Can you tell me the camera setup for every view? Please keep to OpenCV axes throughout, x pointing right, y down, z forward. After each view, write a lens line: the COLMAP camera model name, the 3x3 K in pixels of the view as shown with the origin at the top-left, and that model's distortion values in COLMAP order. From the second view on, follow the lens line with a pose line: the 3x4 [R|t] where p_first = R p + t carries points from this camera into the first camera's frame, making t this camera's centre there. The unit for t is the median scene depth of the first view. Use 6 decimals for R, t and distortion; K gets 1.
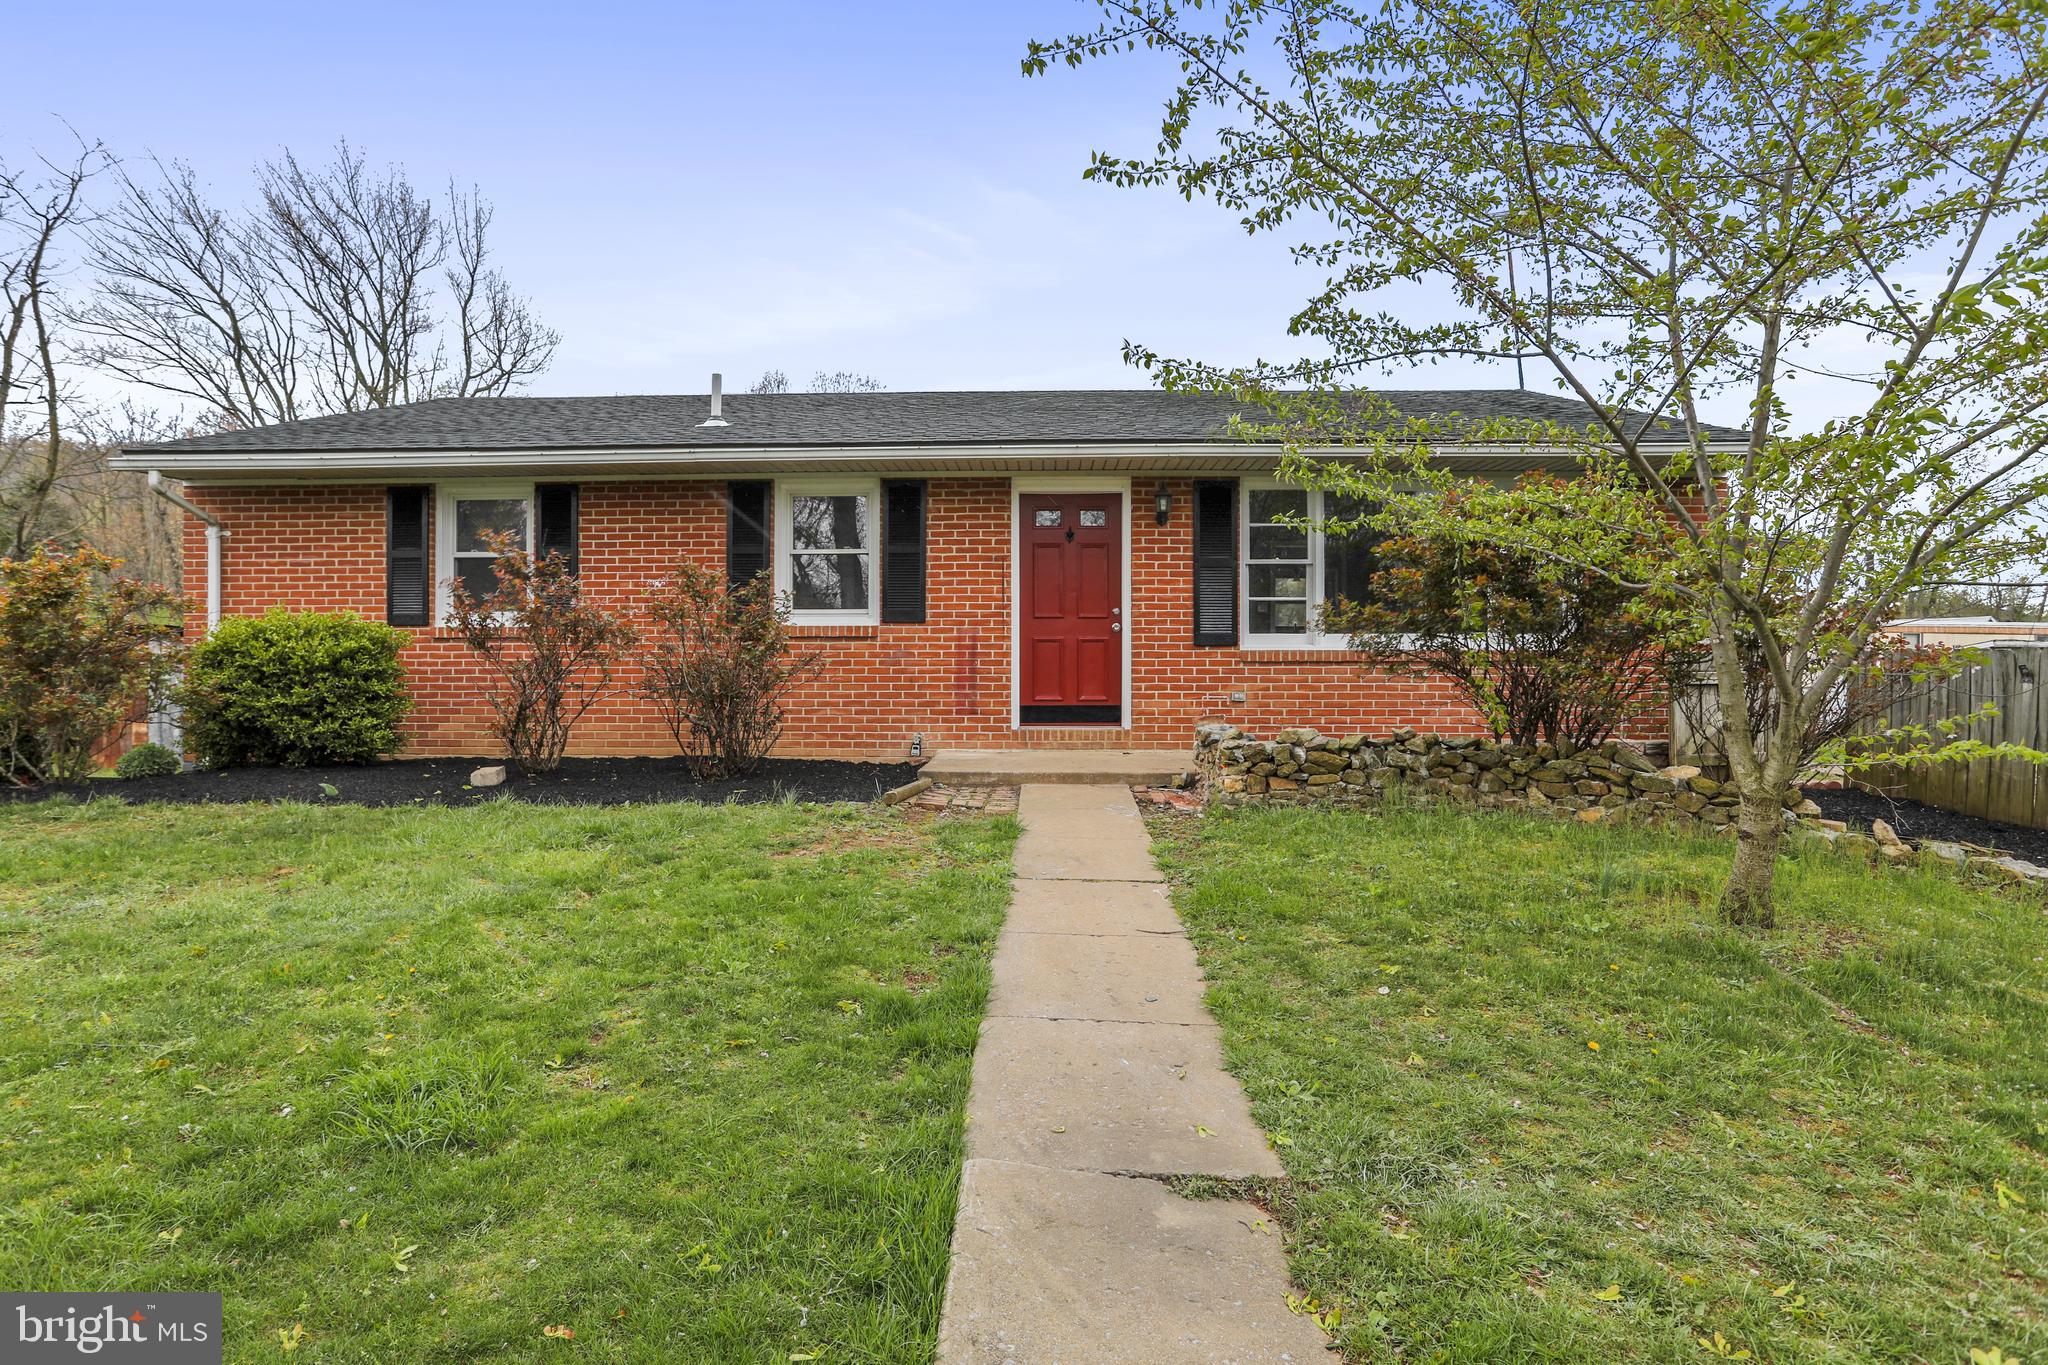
lens RADIAL K [[1174.0, 0, 1025.7], [0, 1174.0, 662.3], [0, 0, 1]] dist [-0.019960, 0.007482]
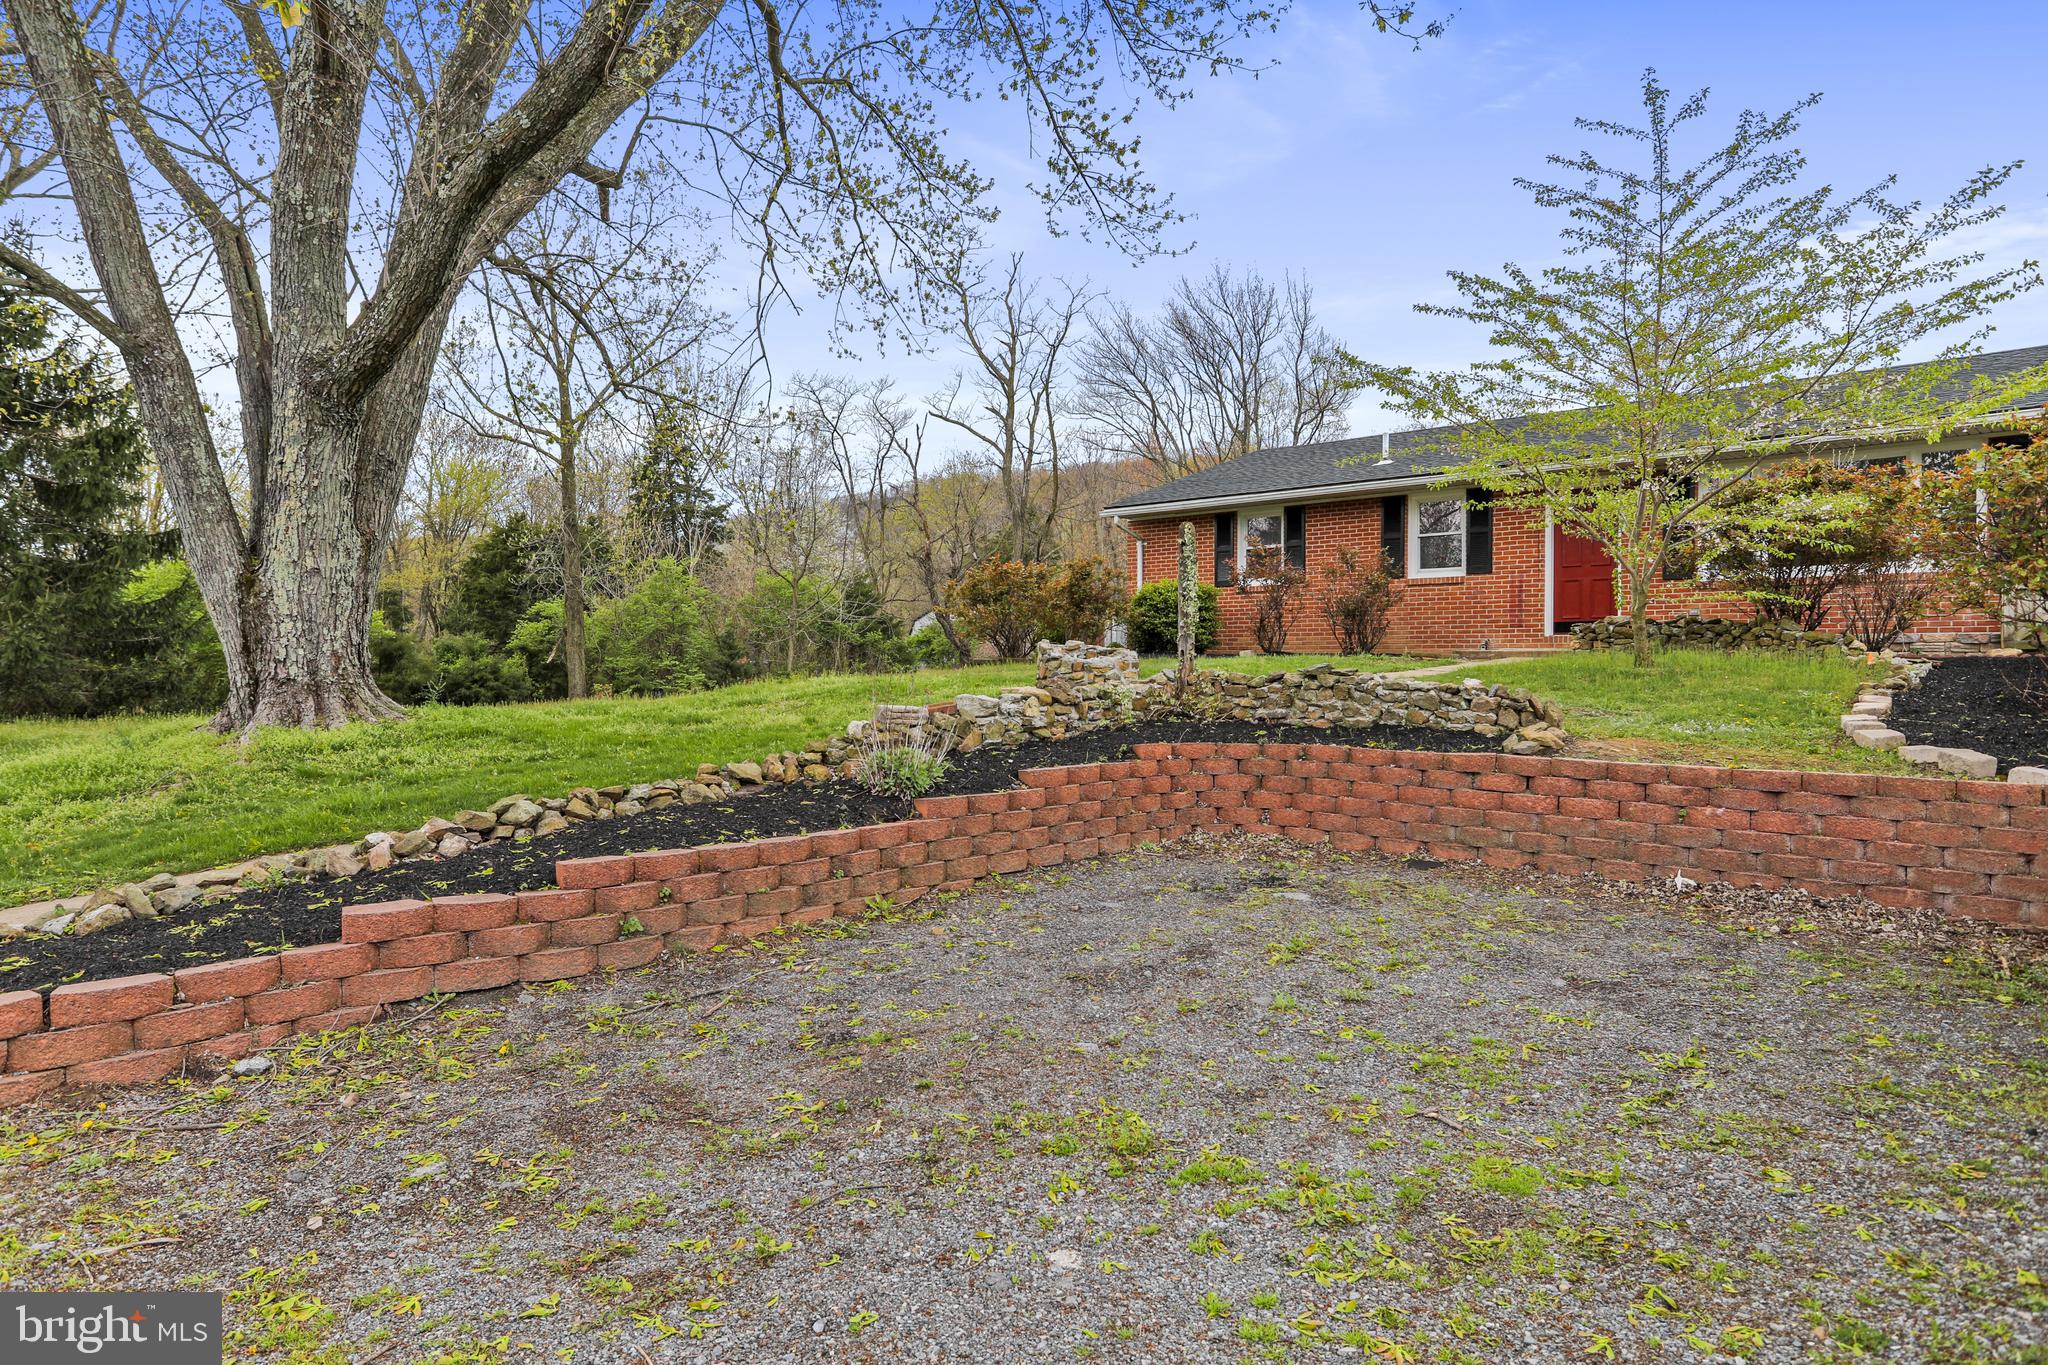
lens RADIAL K [[1259.1, 0, 1027.9], [0, 1259.1, 684.6], [0, 0, 1]] dist [0.009889, 0.002971]
pose [[0.763501, 0.013254, -0.645671, 0.568541], [0.003500, 0.999690, 0.024660, 0.078383], [0.645797, -0.021088, 0.763218, -0.798129]]
